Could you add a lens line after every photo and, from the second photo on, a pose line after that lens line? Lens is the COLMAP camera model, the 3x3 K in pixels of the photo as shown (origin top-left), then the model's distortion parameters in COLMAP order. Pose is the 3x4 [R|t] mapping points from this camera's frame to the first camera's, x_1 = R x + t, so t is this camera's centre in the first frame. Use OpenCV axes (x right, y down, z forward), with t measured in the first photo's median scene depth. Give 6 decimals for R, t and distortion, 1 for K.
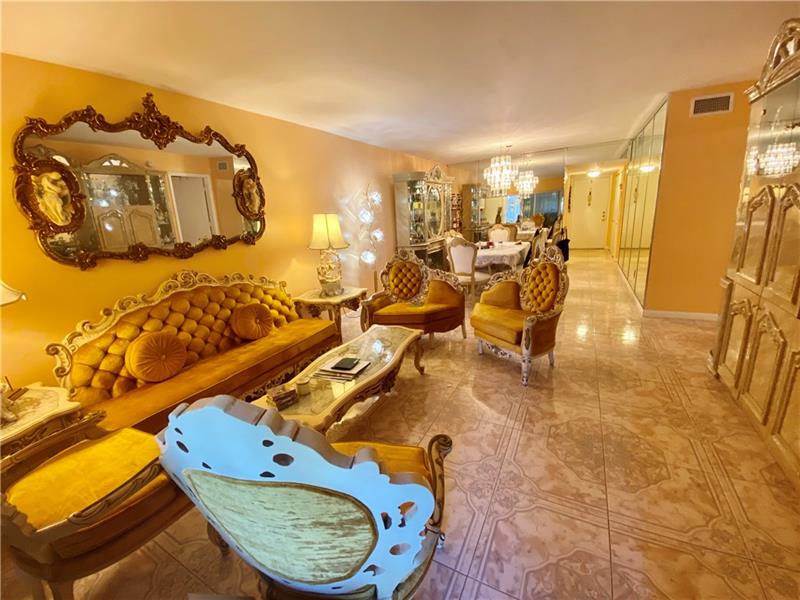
lens RADIAL K [[323.1, 0, 397.4], [0, 323.1, 299.7], [0, 0, 1]] dist [0.027538, -0.024027]
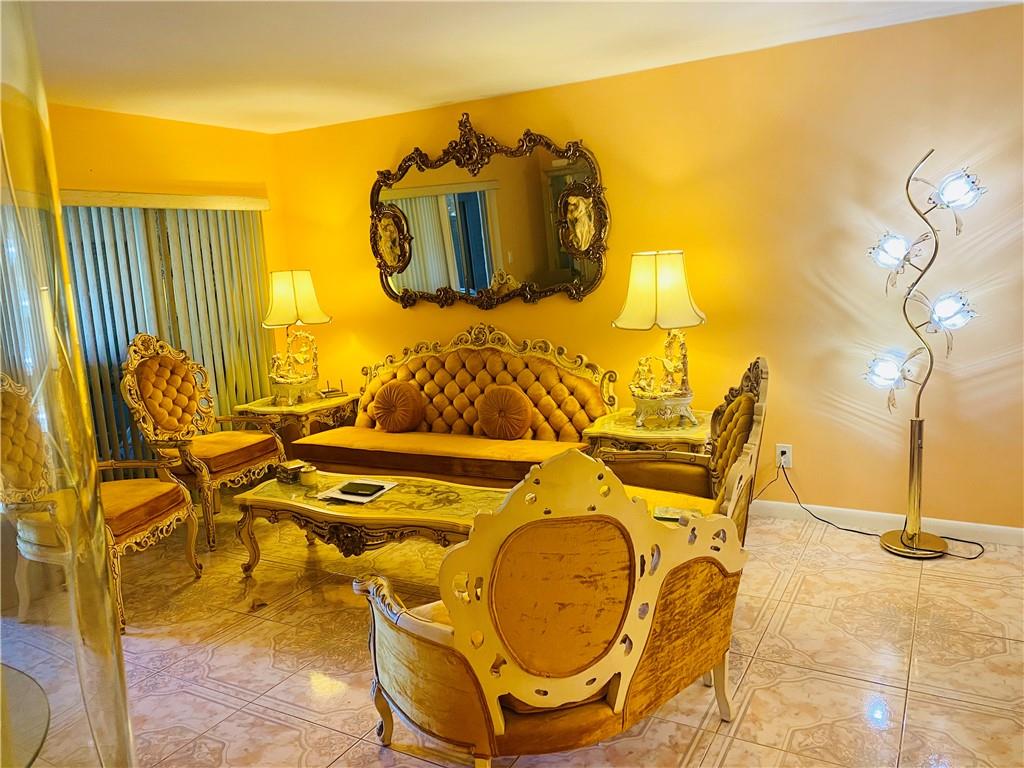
lens RADIAL K [[774.8, 0, 518.0], [0, 774.8, 383.3], [0, 0, 1]] dist [0.013315, -0.000434]
pose [[-0.003824, 0.222154, -0.975004, 1.310585], [-0.202022, 0.954736, 0.218328, -0.413900], [0.979374, 0.197807, 0.041229, 1.132532]]
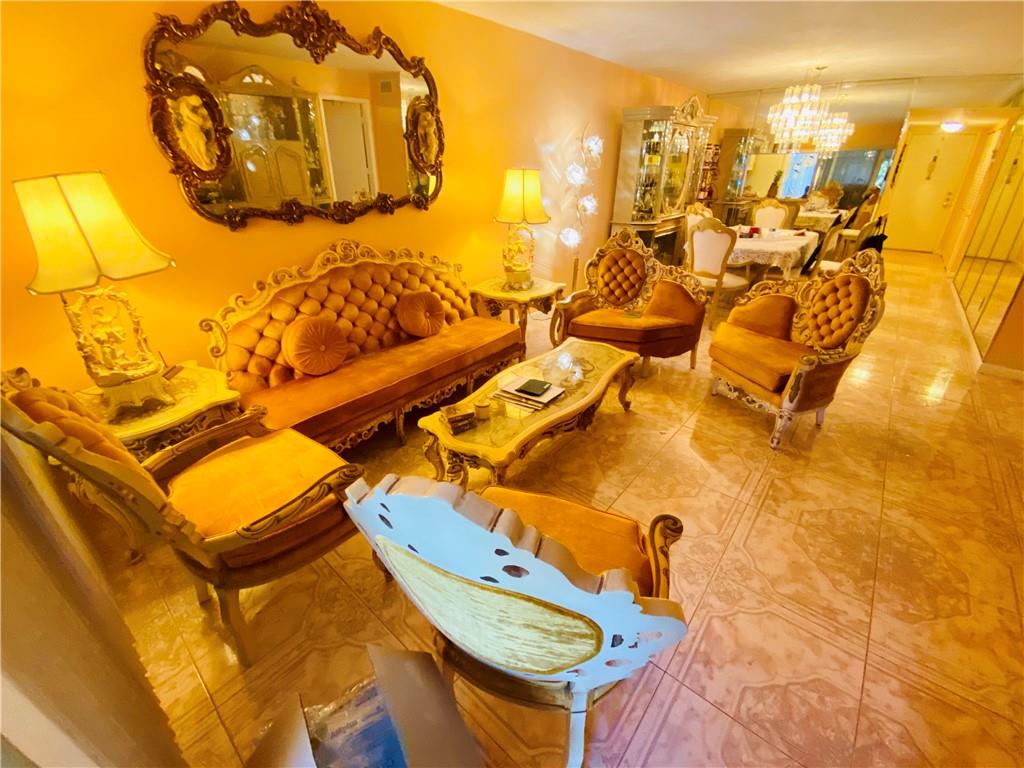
lens RADIAL K [[413.6, 0, 508.6], [0, 413.6, 383.6], [0, 0, 1]] dist [0.027538, -0.024027]
pose [[0.976564, 0.144657, -0.159362, -0.058216], [-0.105581, 0.967216, 0.230968, -0.029787], [0.187549, -0.208730, 0.959822, 0.036522]]
